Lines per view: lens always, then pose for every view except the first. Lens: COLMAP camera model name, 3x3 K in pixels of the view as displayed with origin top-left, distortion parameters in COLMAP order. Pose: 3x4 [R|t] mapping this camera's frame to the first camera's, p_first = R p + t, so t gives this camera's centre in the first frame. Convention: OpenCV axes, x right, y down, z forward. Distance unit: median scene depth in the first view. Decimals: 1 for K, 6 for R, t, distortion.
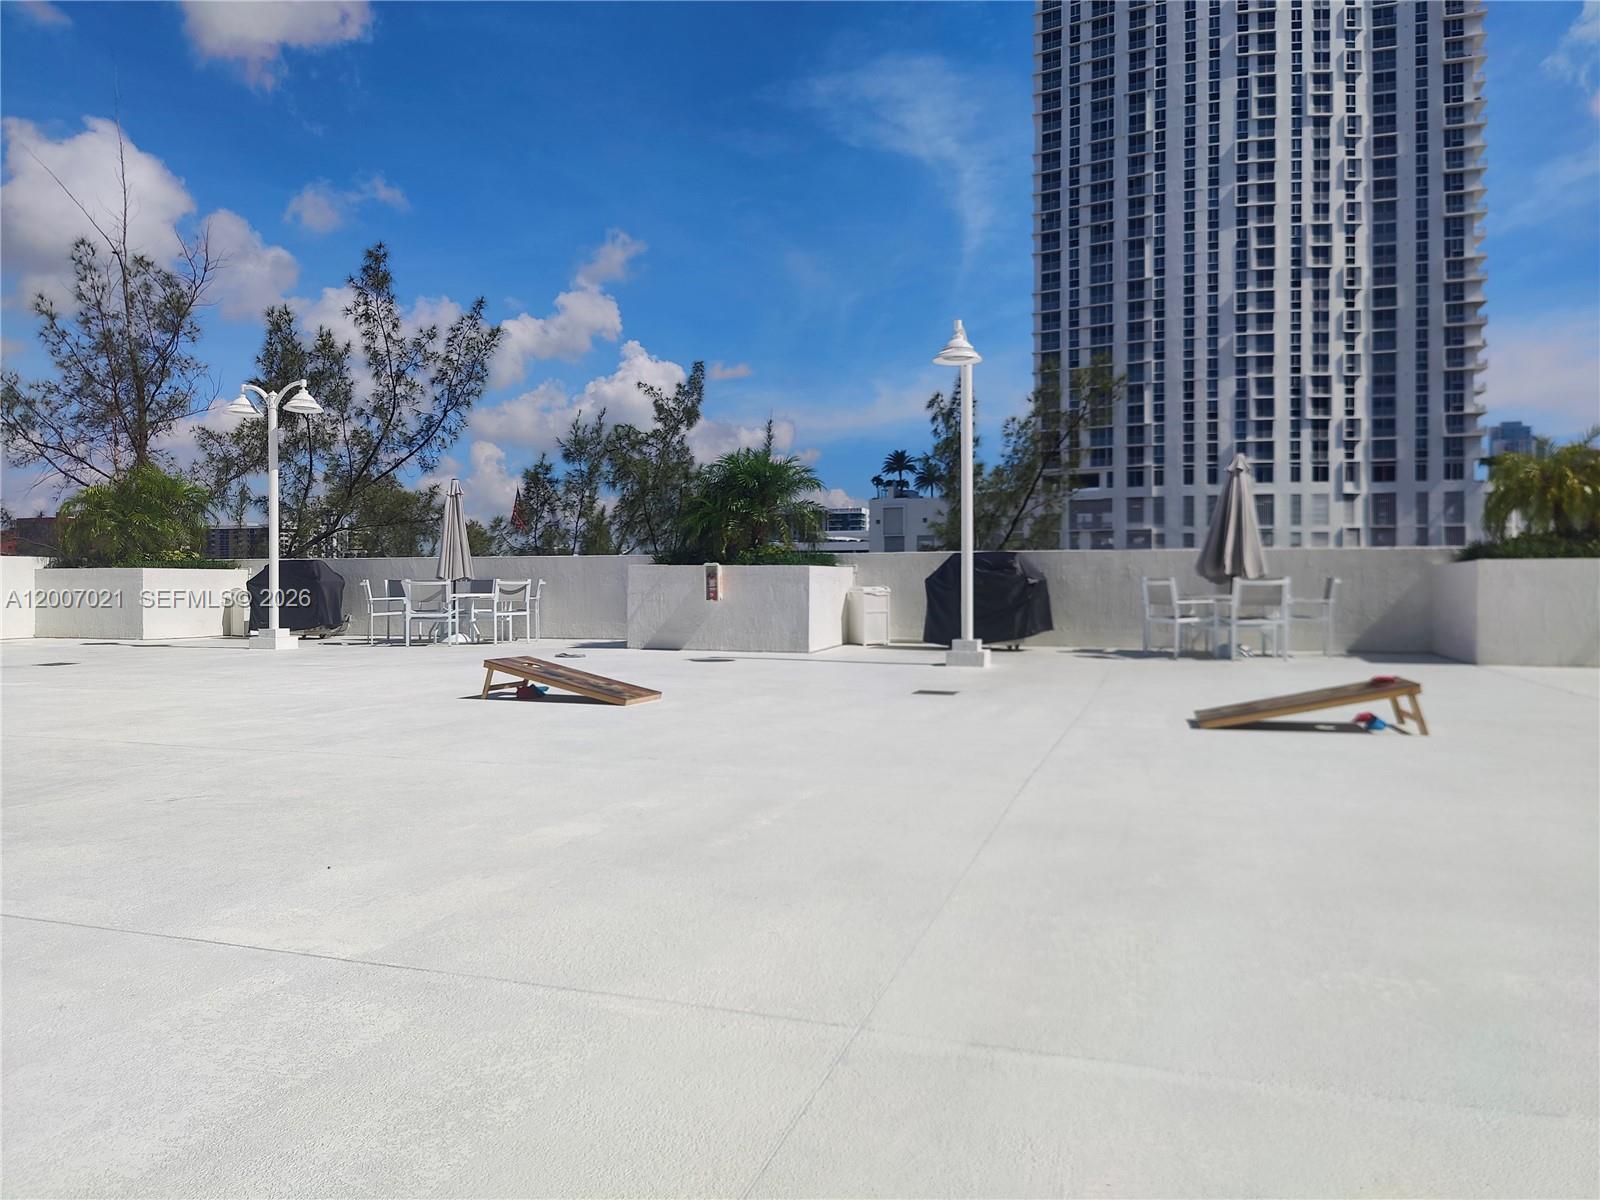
lens RADIAL K [[1130.9, 0, 795.4], [0, 1130.9, 588.9], [0, 0, 1]] dist [0.040525, -0.044076]
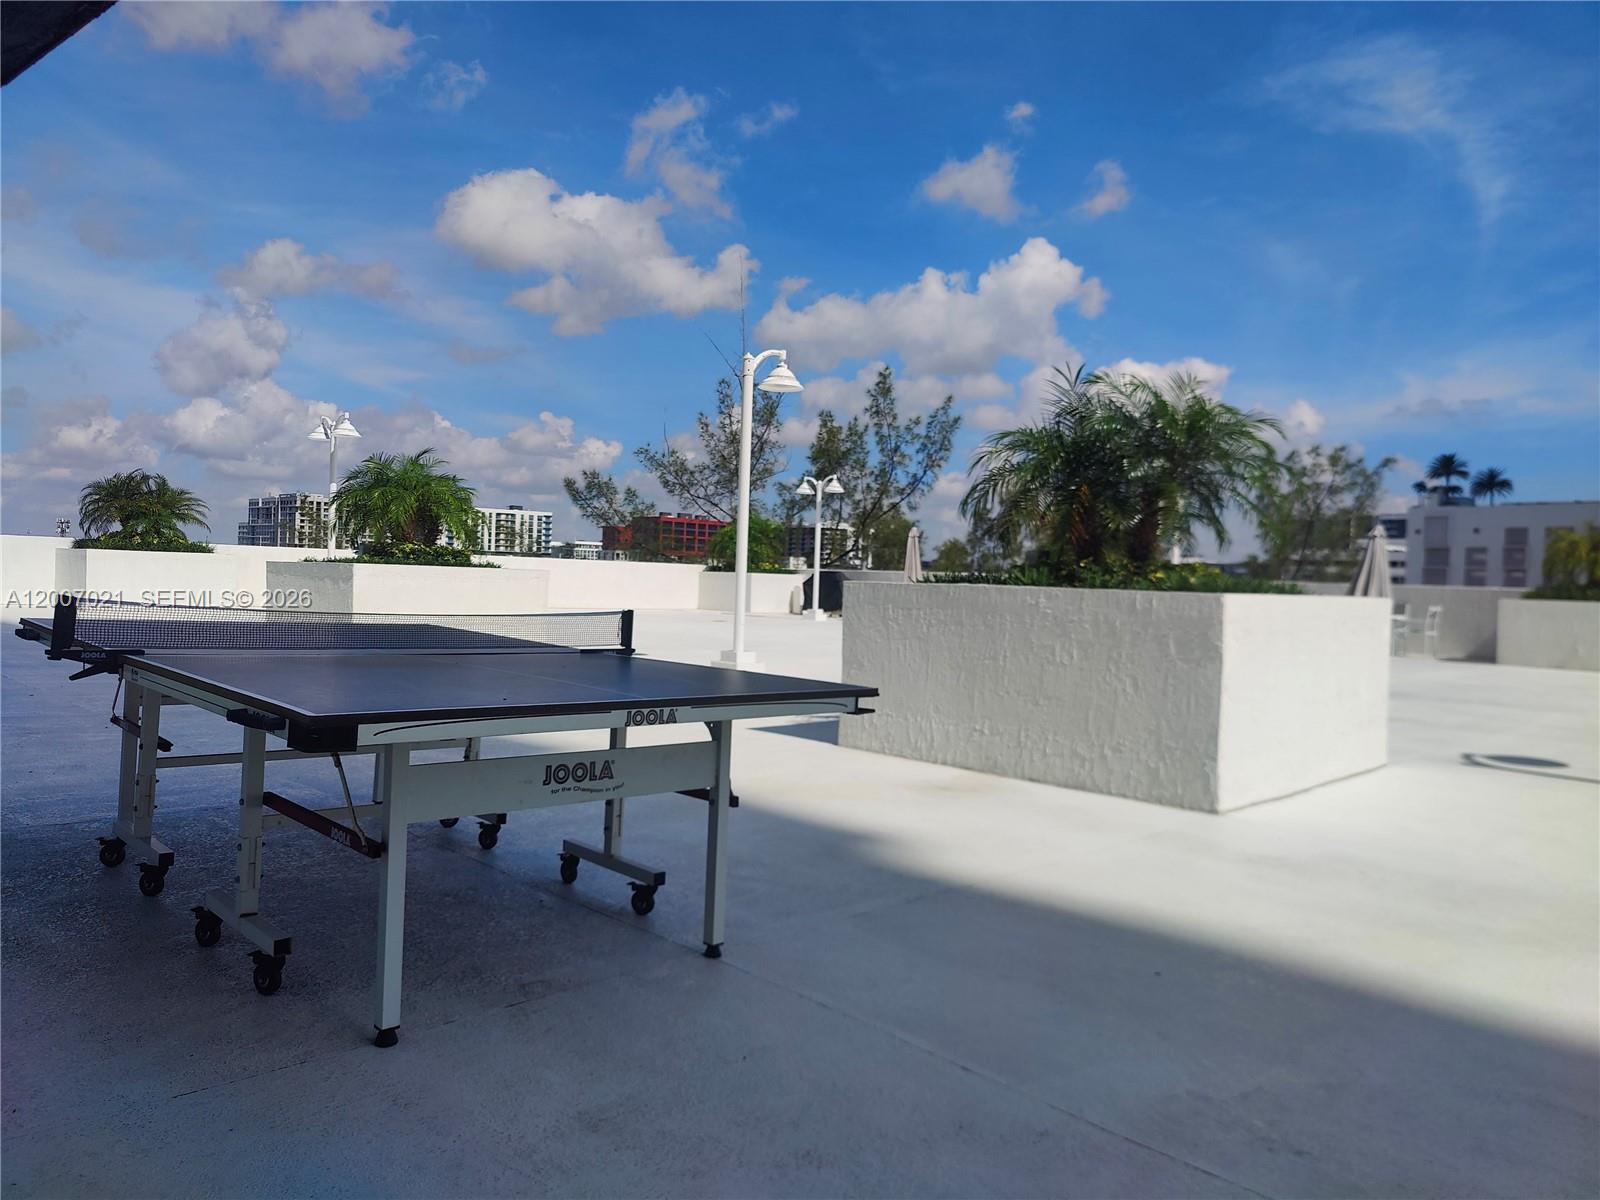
lens RADIAL K [[1130.9, 0, 795.4], [0, 1130.9, 588.9], [0, 0, 1]] dist [0.040525, -0.044076]
pose [[0.899651, 0.037294, -0.435014, 0.200490], [-0.037967, 0.999253, 0.007146, -0.006326], [0.434956, 0.010087, 0.900395, -0.430400]]
